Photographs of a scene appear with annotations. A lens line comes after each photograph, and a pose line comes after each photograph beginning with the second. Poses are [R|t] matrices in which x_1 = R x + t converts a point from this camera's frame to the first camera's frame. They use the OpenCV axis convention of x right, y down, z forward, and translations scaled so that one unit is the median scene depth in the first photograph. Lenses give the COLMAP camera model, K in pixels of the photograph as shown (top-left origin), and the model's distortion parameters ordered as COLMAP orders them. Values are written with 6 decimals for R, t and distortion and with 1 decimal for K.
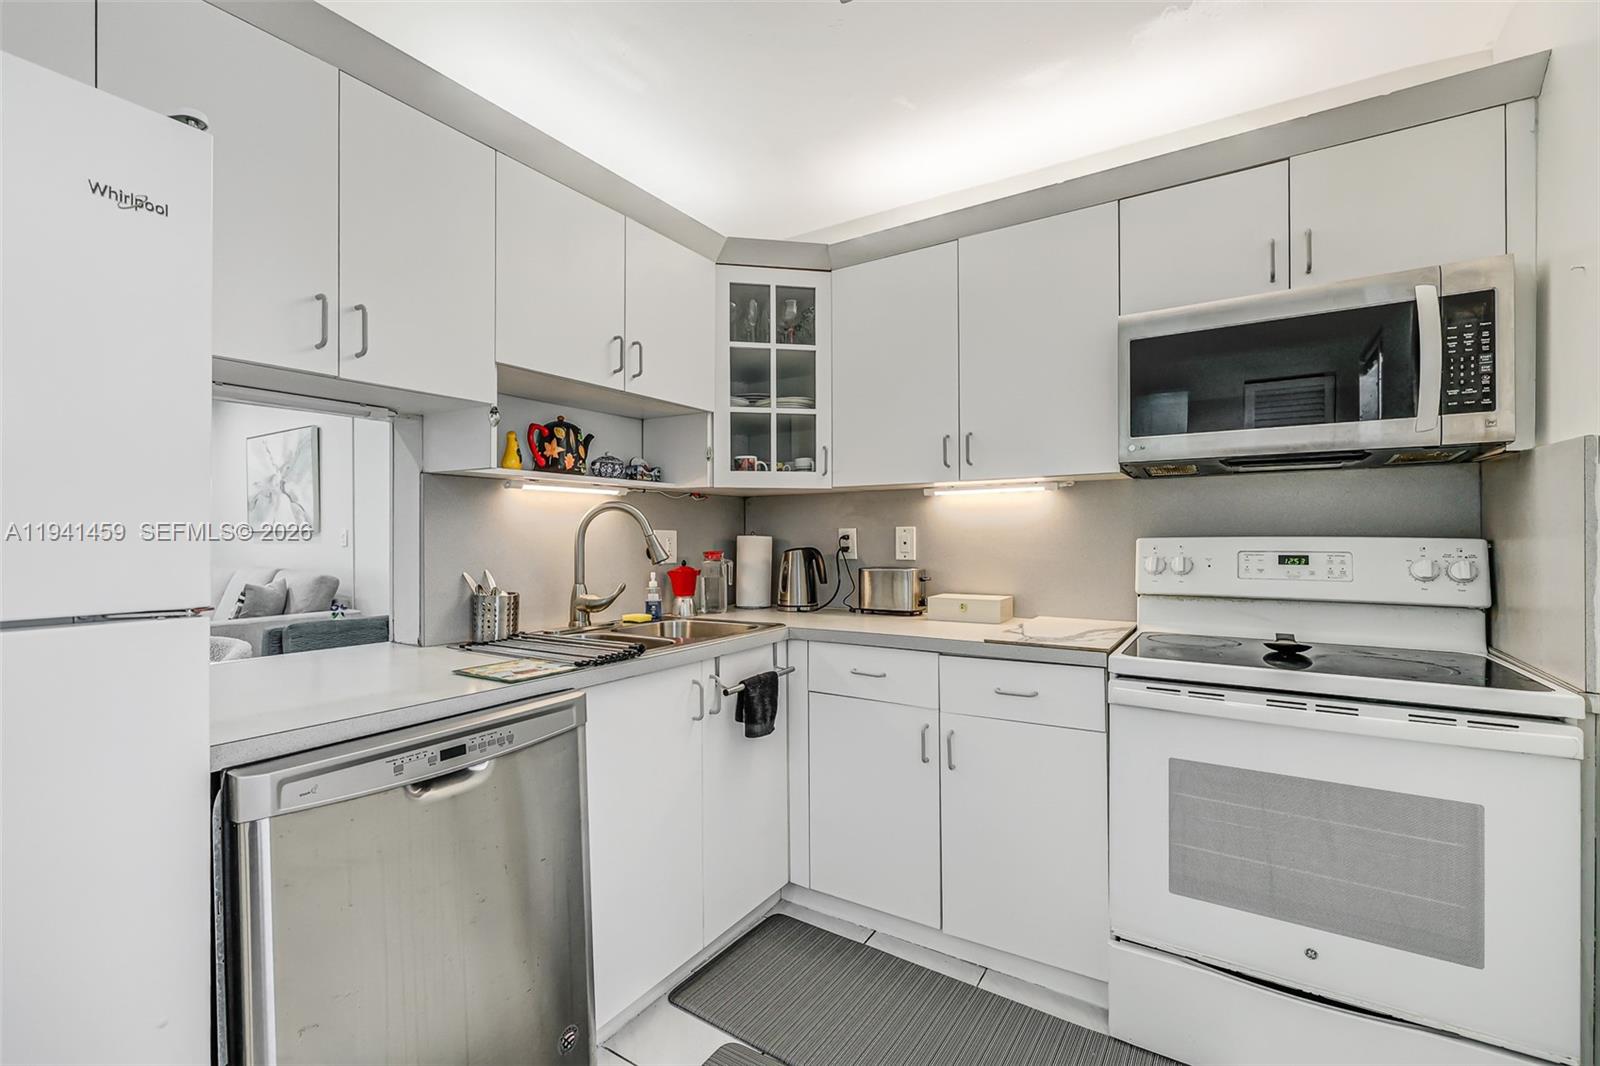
lens RADIAL K [[700.9, 0, 800.0], [0, 700.9, 533.0], [0, 0, 1]] dist [0.000631, 0.000293]
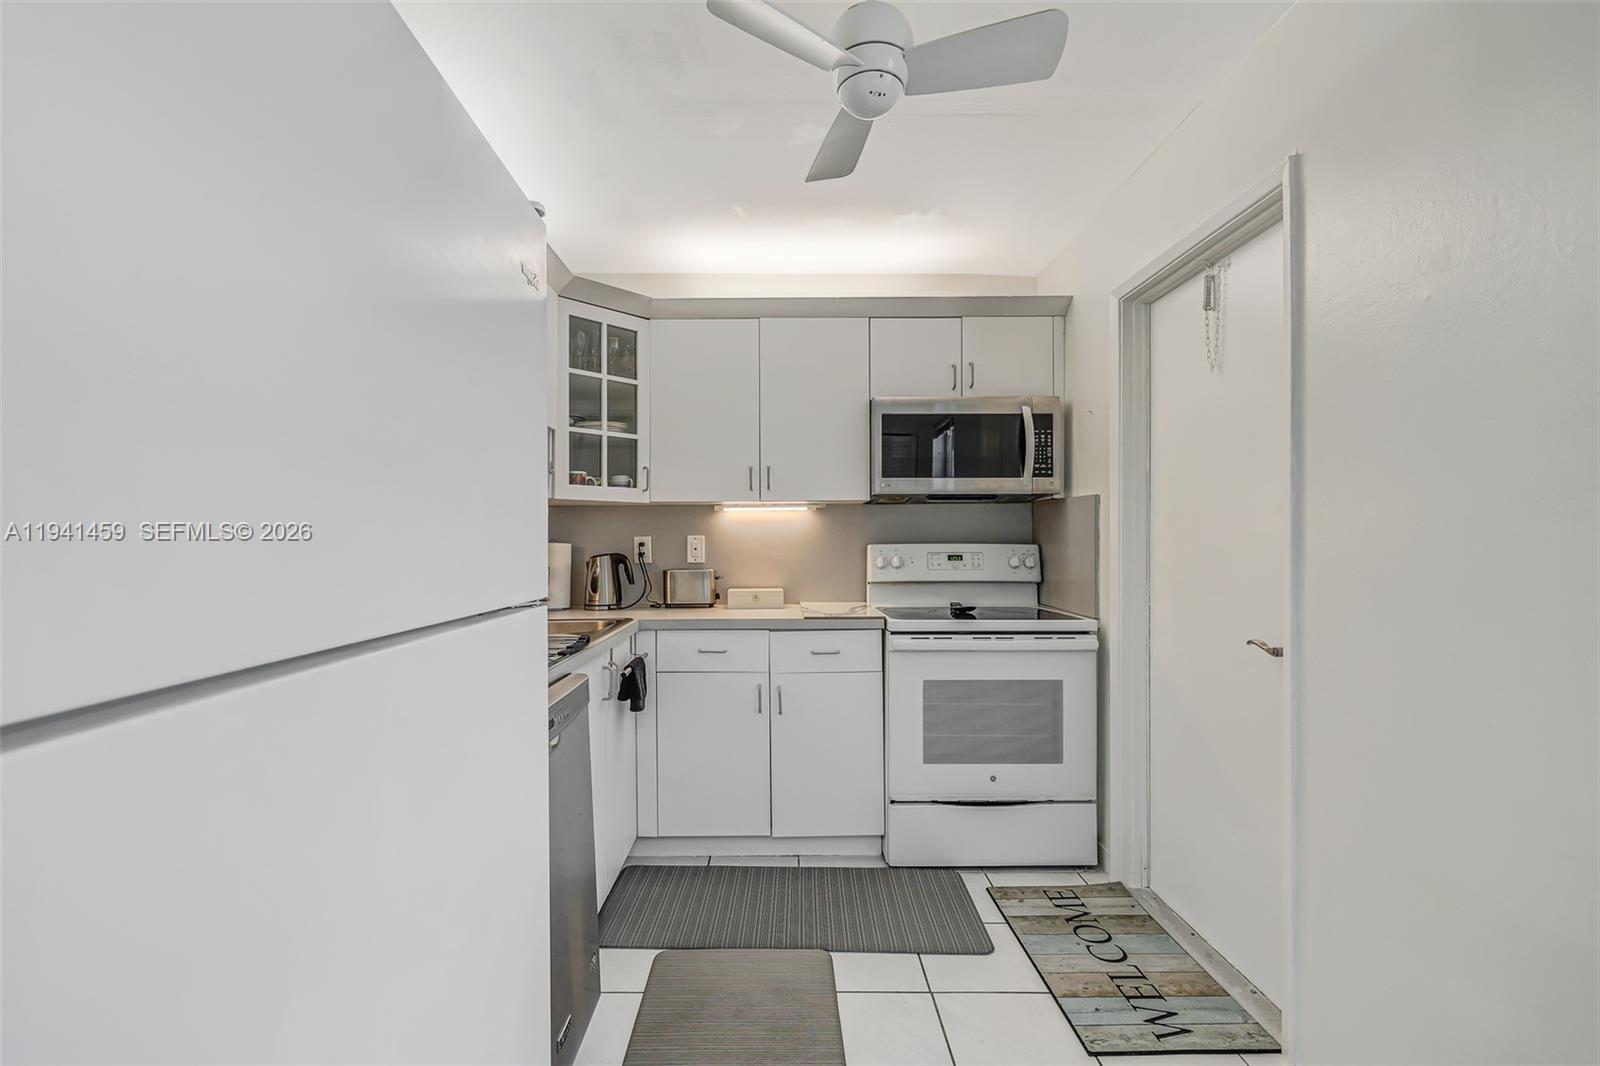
lens RADIAL K [[678.9, 0, 798.8], [0, 678.9, 539.0], [0, 0, 1]] dist [-0.001031, -0.000099]
pose [[0.829131, 0.003982, 0.559041, -0.451766], [-0.002395, 0.999991, -0.003571, 0.000985], [-0.559050, 0.001622, 0.829133, -0.105072]]
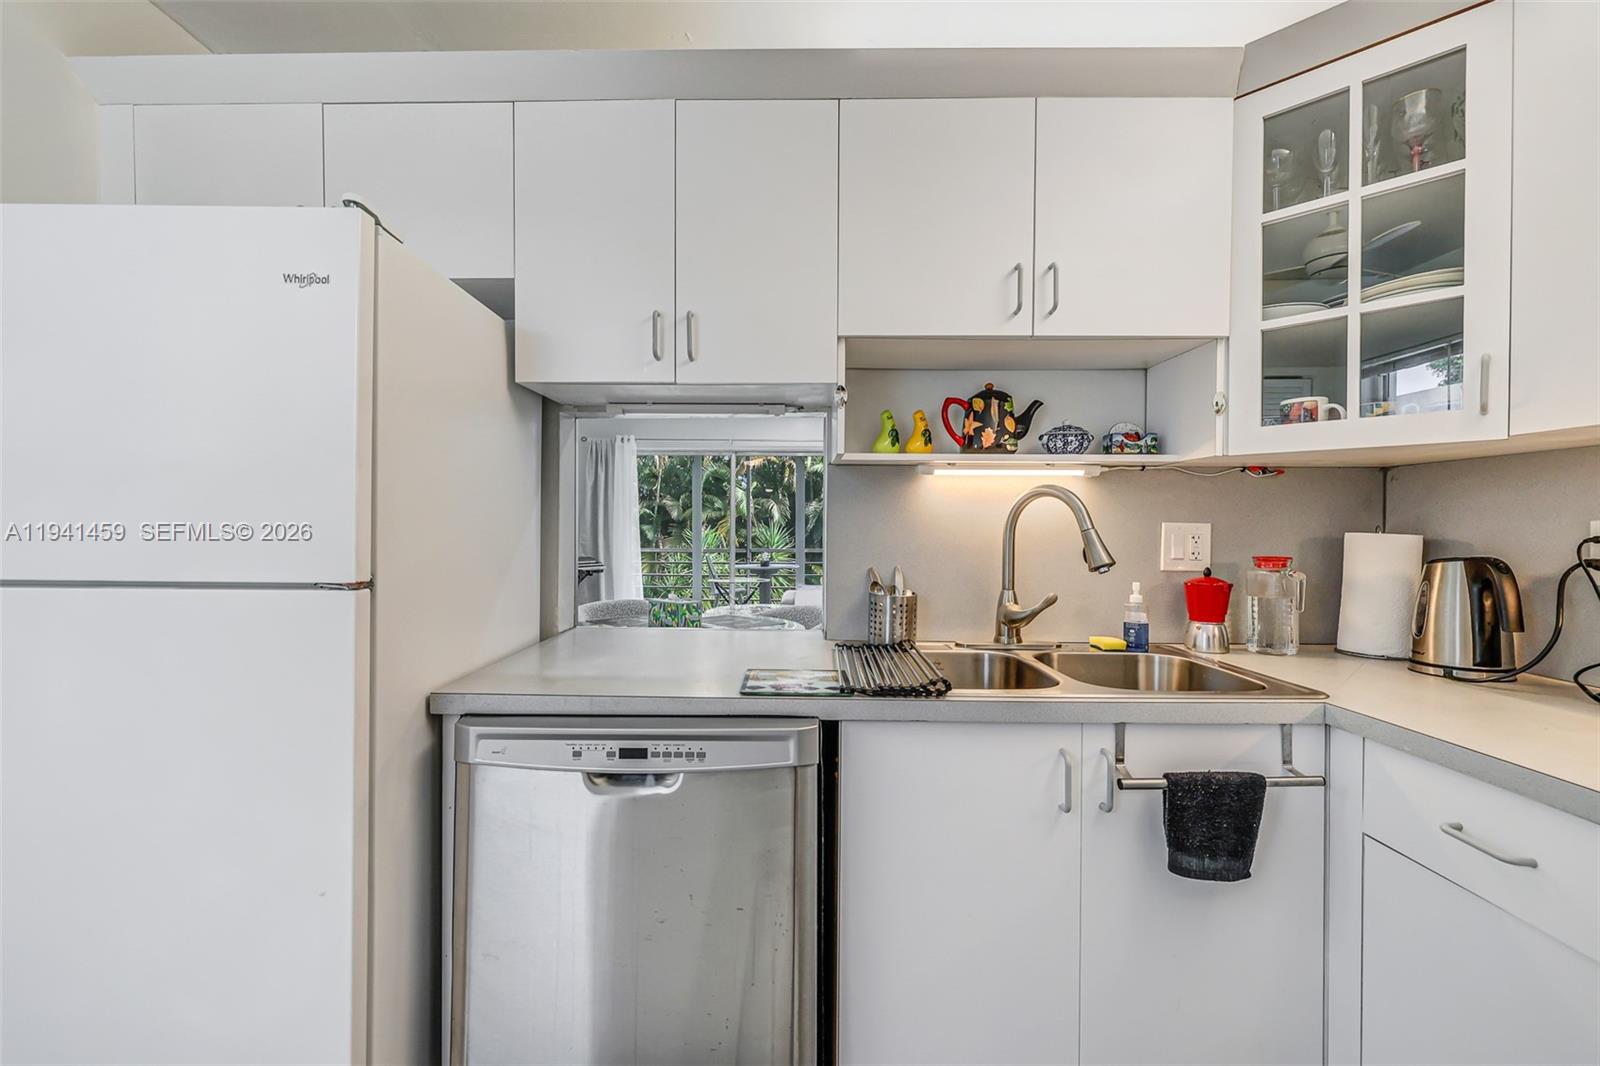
lens RADIAL K [[701.1, 0, 789.6], [0, 701.1, 528.8], [0, 0, 1]] dist [-0.000747, -0.000189]
pose [[0.519507, 0.009406, -0.854414, 0.239012], [-0.005294, 0.999956, 0.007789, -0.002093], [0.854450, 0.000476, 0.519534, 0.374492]]
